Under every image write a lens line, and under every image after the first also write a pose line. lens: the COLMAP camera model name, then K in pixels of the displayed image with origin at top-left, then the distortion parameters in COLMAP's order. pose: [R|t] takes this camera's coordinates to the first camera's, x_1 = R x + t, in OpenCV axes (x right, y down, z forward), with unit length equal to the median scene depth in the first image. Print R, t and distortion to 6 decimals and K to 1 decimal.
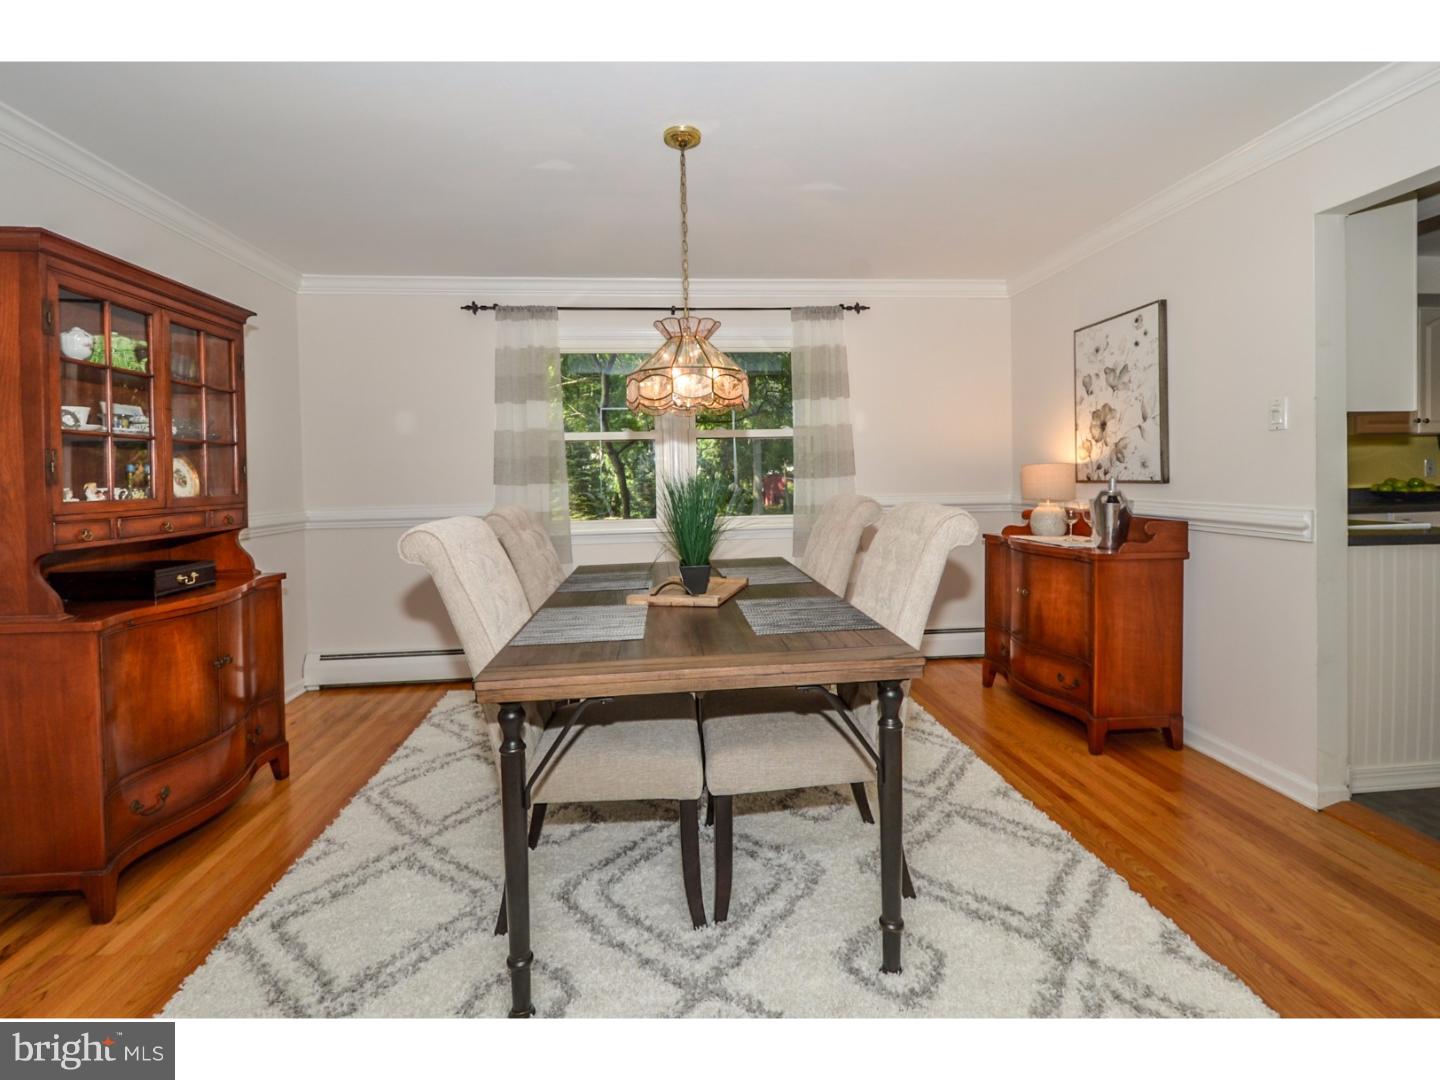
lens RADIAL K [[682.1, 0, 721.5], [0, 682.1, 486.2], [0, 0, 1]] dist [0.000652, 0.000180]
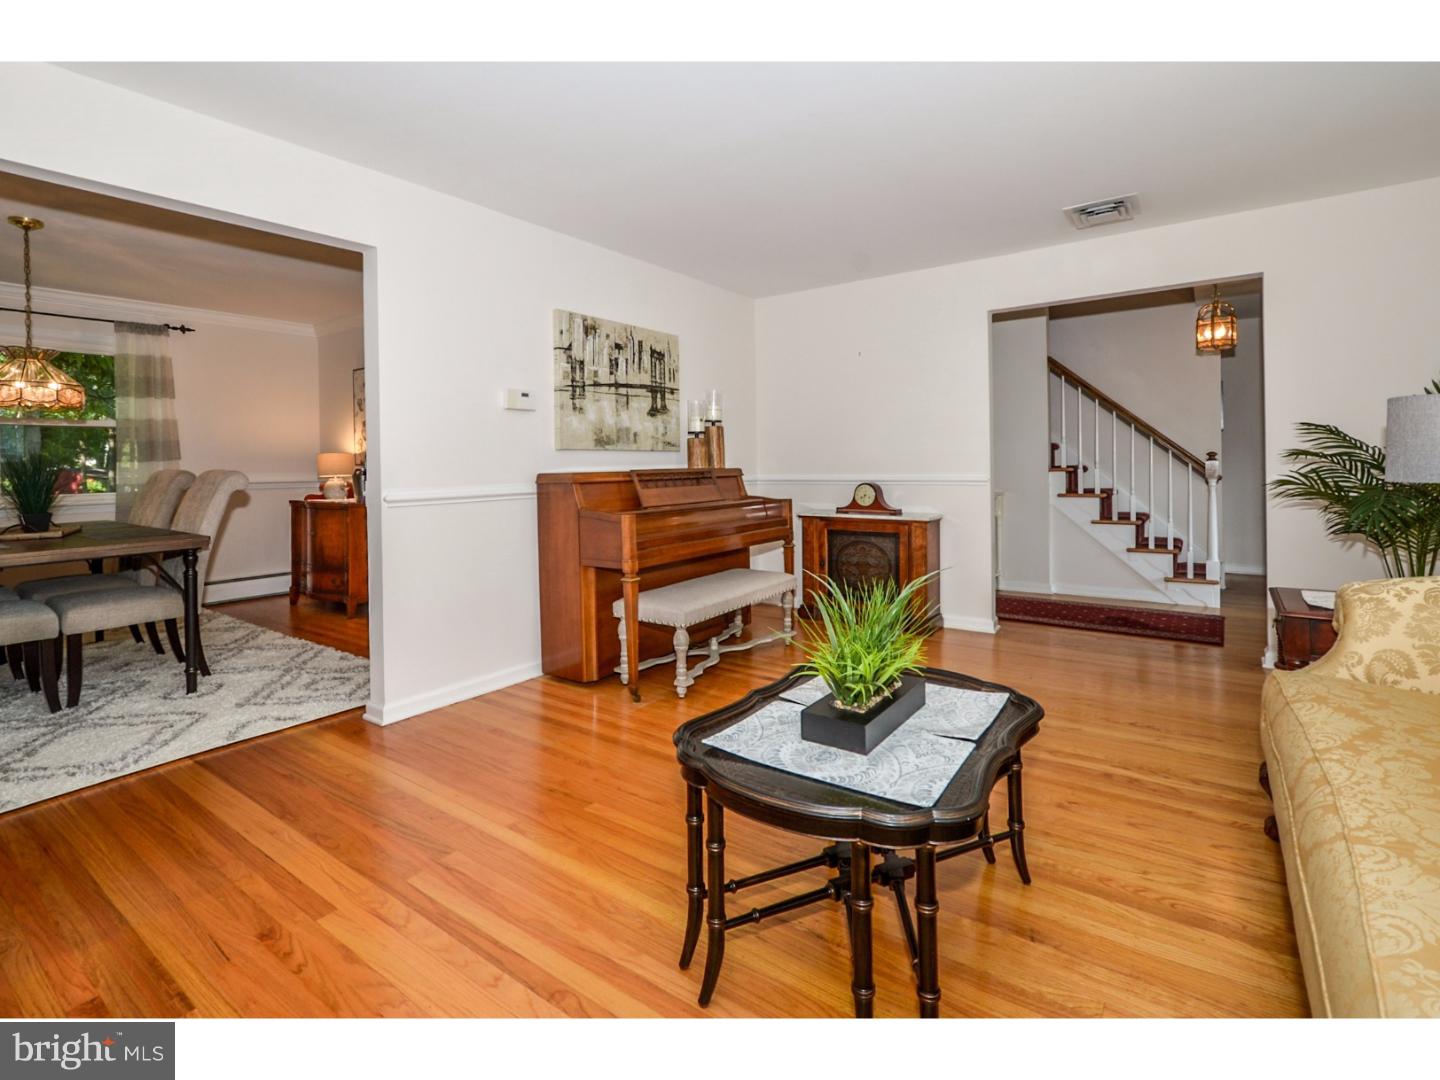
lens RADIAL K [[686.2, 0, 721.3], [0, 686.2, 468.1], [0, 0, 1]] dist [-0.001931, -0.000973]
pose [[0.663462, 0.005205, 0.748191, -0.099583], [0.010415, 0.999815, -0.016192, 0.033516], [-0.748137, 0.018536, 0.663285, -0.660871]]
